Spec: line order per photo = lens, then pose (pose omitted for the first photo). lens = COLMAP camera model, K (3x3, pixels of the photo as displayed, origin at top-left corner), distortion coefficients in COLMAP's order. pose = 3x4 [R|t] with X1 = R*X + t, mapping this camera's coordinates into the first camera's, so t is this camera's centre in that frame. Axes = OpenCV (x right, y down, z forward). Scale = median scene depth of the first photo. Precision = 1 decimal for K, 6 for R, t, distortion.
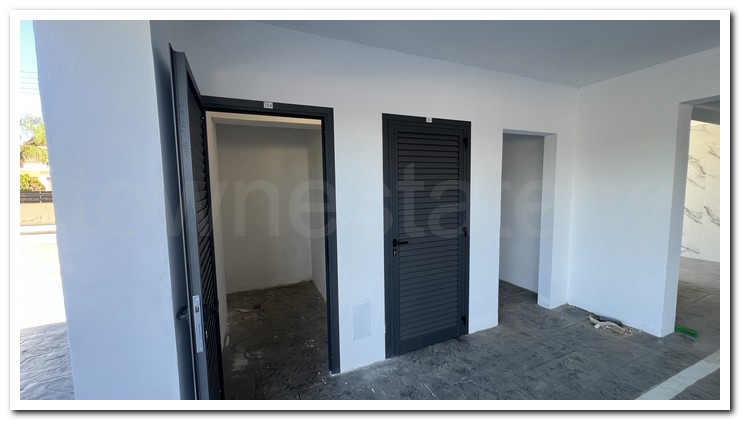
lens RADIAL K [[281.8, 0, 366.6], [0, 281.8, 208.7], [0, 0, 1]] dist [0.001180, -0.000186]
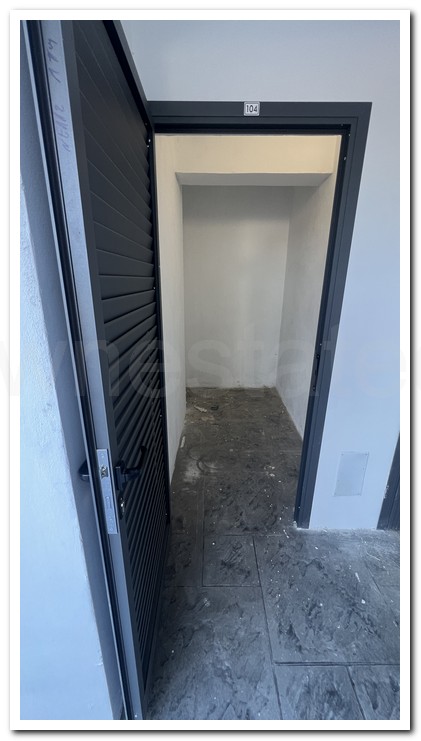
lens RADIAL K [[281.8, 0, 209.6], [0, 281.8, 369.0], [0, 0, 1]] dist [0.001180, -0.000186]
pose [[0.911610, 0.150038, -0.382695, -0.097394], [-0.059738, 0.969478, 0.237790, 0.004632], [0.406692, -0.193911, 0.892749, 0.268682]]
